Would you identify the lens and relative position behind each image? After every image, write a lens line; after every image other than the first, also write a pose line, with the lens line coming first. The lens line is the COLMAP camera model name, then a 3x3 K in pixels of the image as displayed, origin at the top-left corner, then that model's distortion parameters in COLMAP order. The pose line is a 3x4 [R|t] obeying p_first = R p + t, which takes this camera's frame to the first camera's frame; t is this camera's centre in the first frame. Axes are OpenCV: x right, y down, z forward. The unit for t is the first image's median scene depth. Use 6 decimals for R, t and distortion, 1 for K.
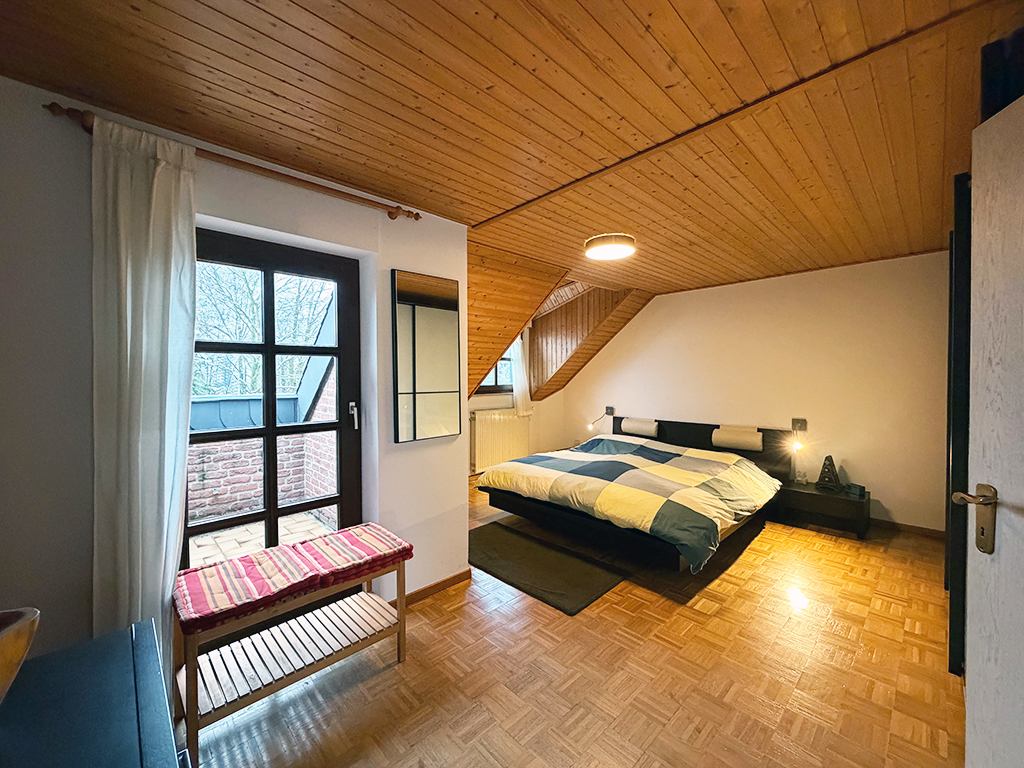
lens RADIAL K [[406.4, 0, 509.8], [0, 406.4, 381.4], [0, 0, 1]] dist [0.001026, 0.000183]
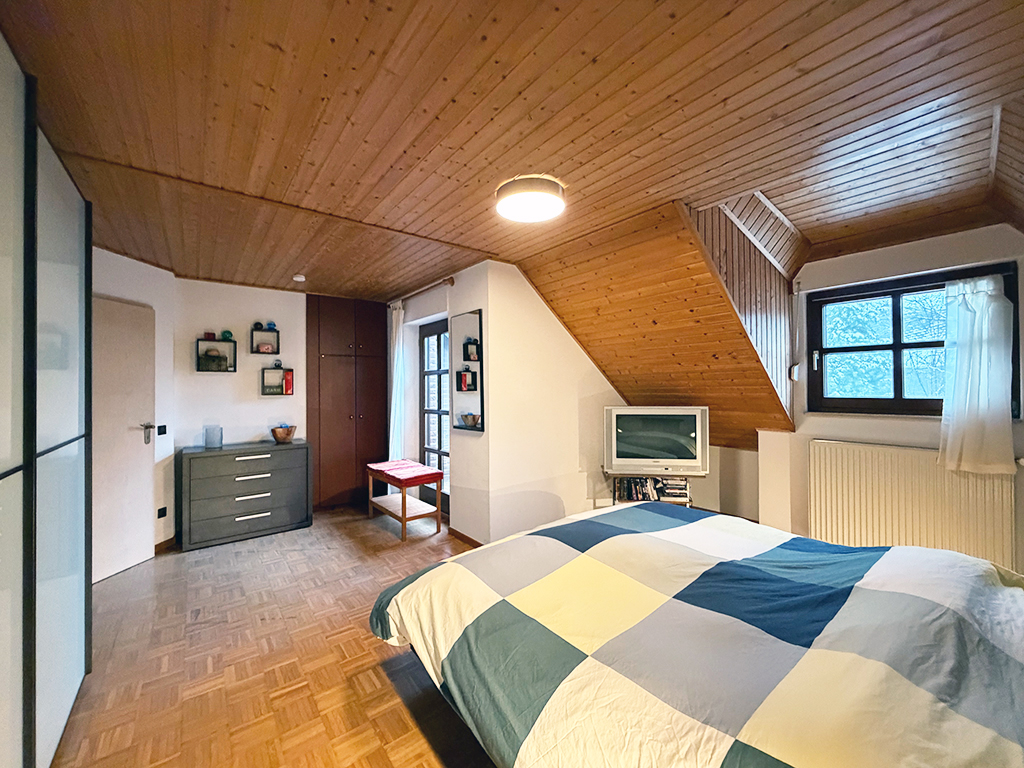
lens RADIAL K [[406.4, 0, 511.0], [0, 406.4, 383.3], [0, 0, 1]] dist [0.001026, 0.000183]
pose [[-0.093931, -0.006227, -0.995559, 1.442871], [-0.003175, 0.999977, -0.005955, -0.013328], [0.995574, 0.002601, -0.093949, 1.572152]]
